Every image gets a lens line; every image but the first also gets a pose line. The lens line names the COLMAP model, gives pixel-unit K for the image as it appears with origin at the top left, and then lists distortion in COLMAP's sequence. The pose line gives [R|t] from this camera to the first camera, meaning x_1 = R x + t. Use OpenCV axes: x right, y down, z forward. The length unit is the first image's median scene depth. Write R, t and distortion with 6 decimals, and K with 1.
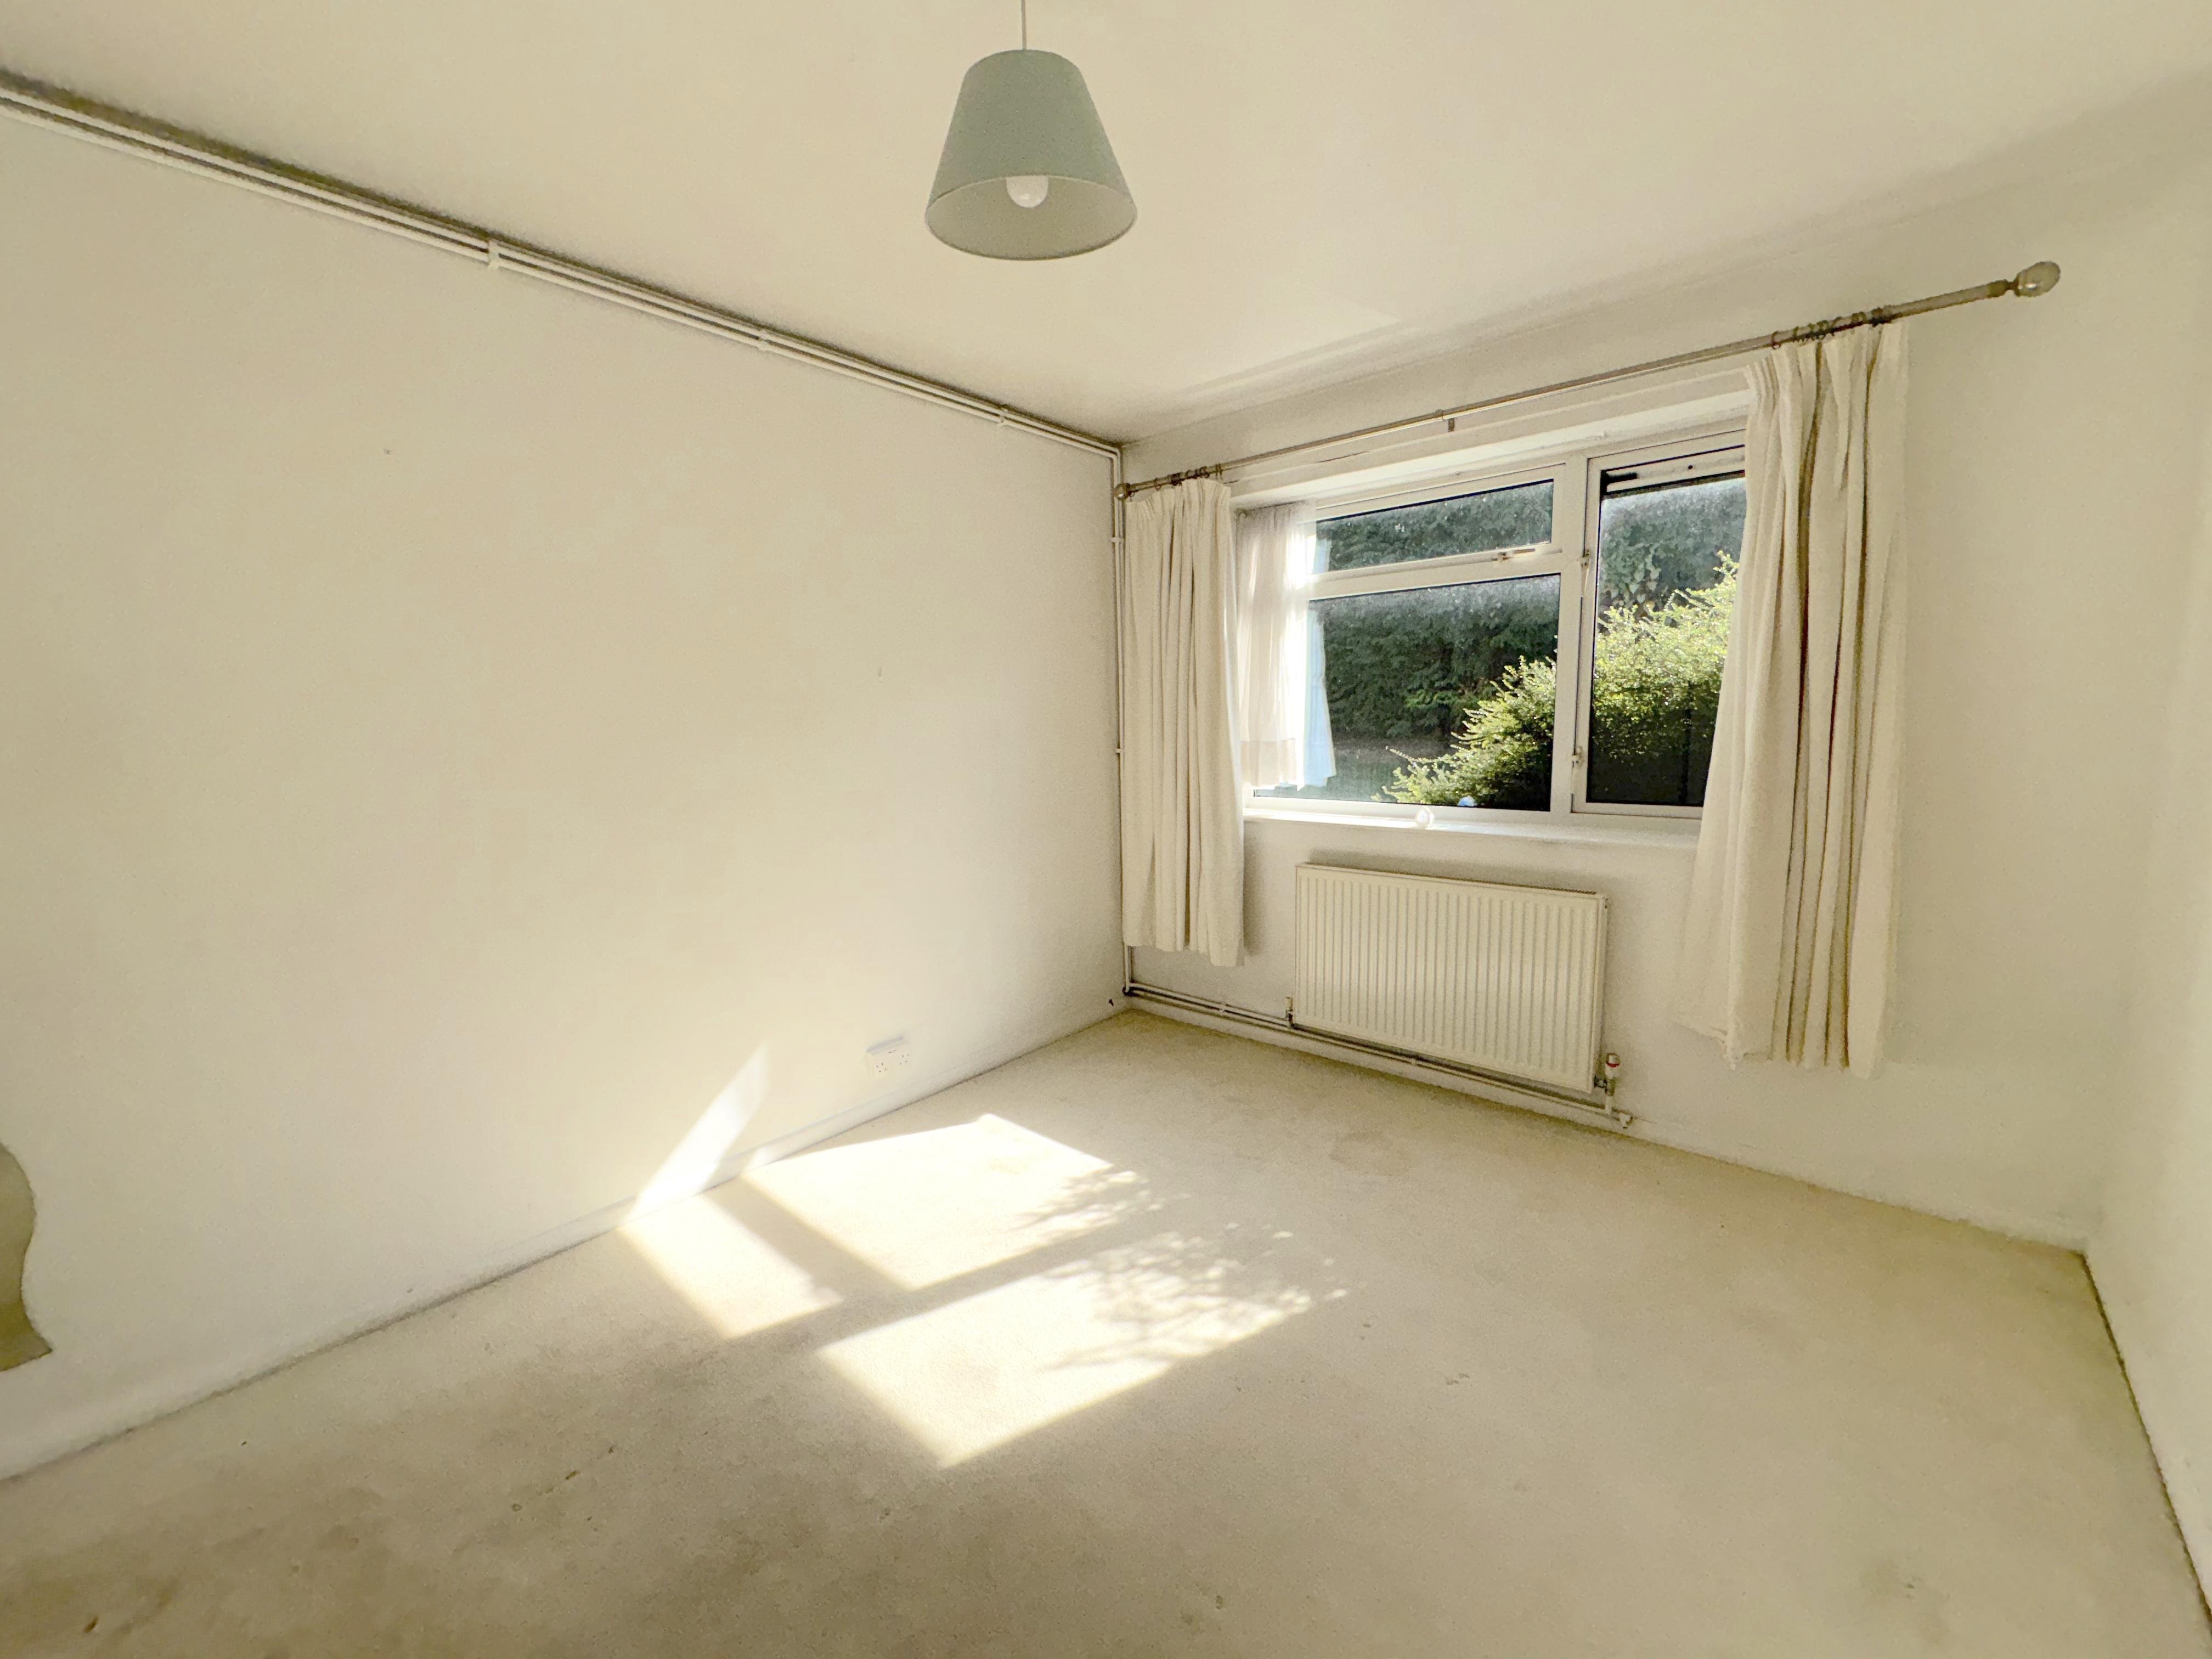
lens RADIAL K [[883.3, 0, 1104.2], [0, 883.3, 827.3], [0, 0, 1]] dist [0.001594, 0.000021]
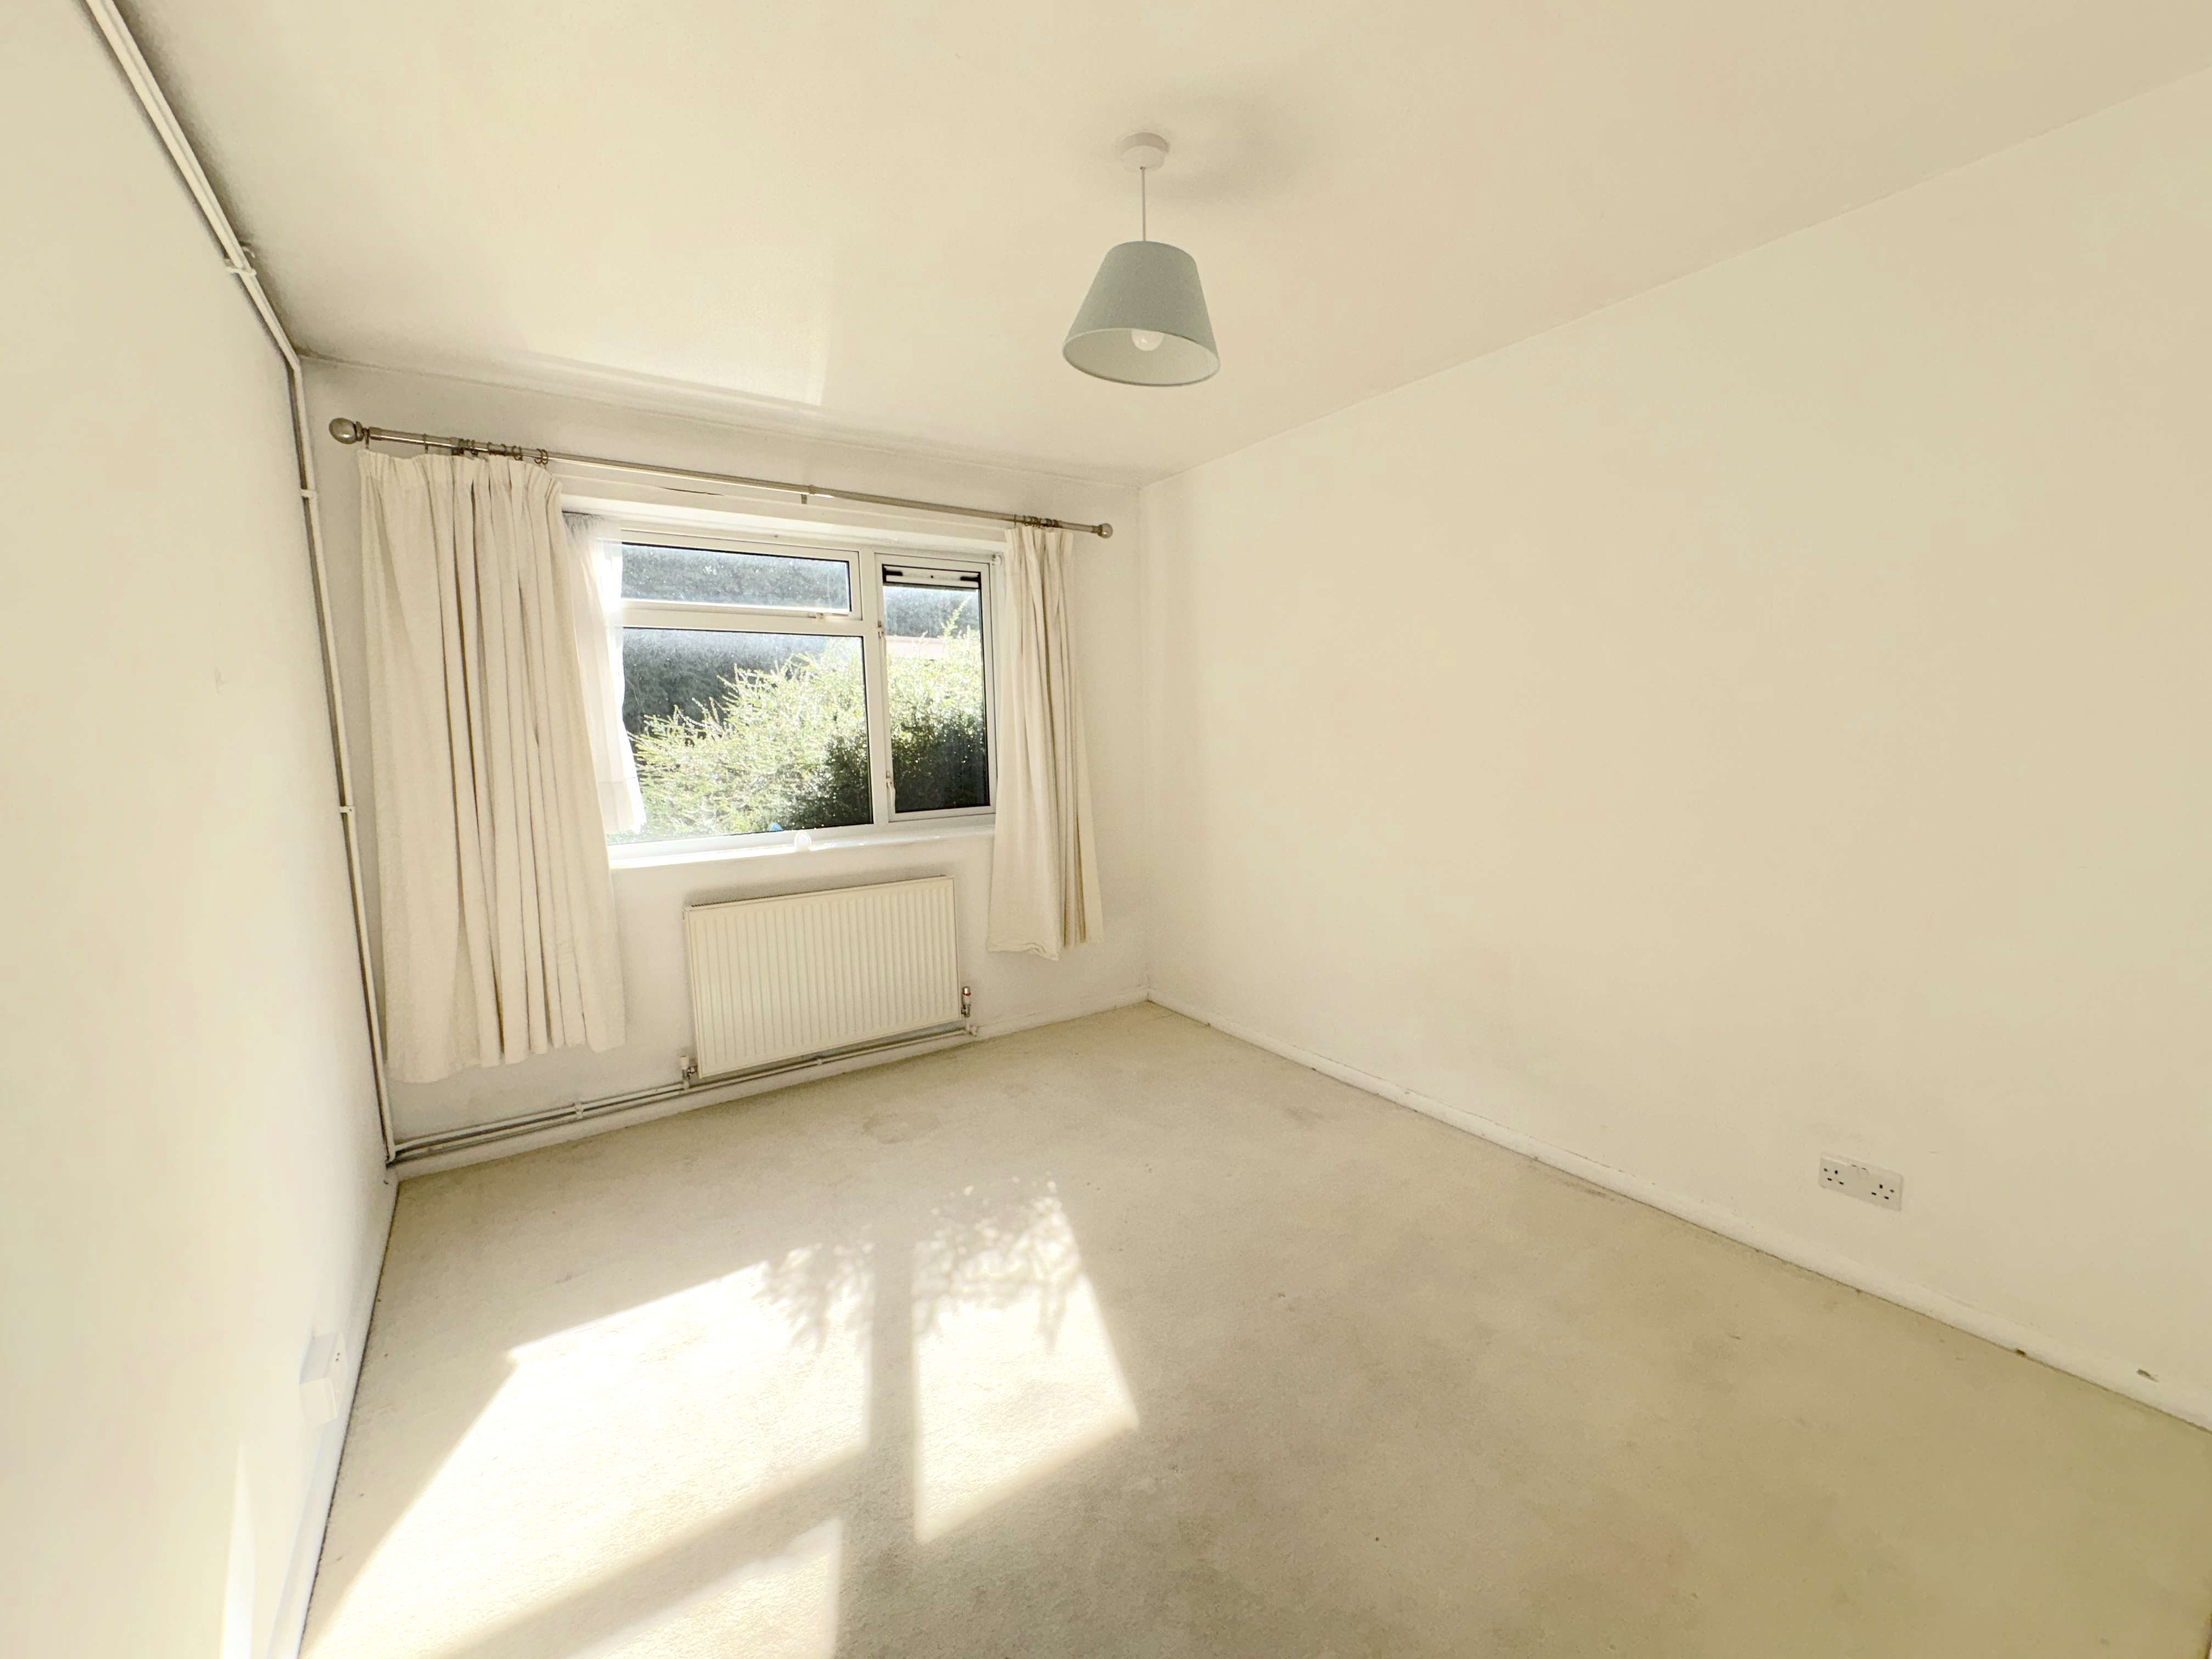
lens RADIAL K [[883.3, 0, 1104.2], [0, 883.3, 827.3], [0, 0, 1]] dist [0.001594, 0.000021]
pose [[0.253136, -0.092336, 0.963014, -0.711557], [0.142222, 0.988171, 0.057364, -0.043677], [-0.956920, 0.122441, 0.263274, 0.402279]]
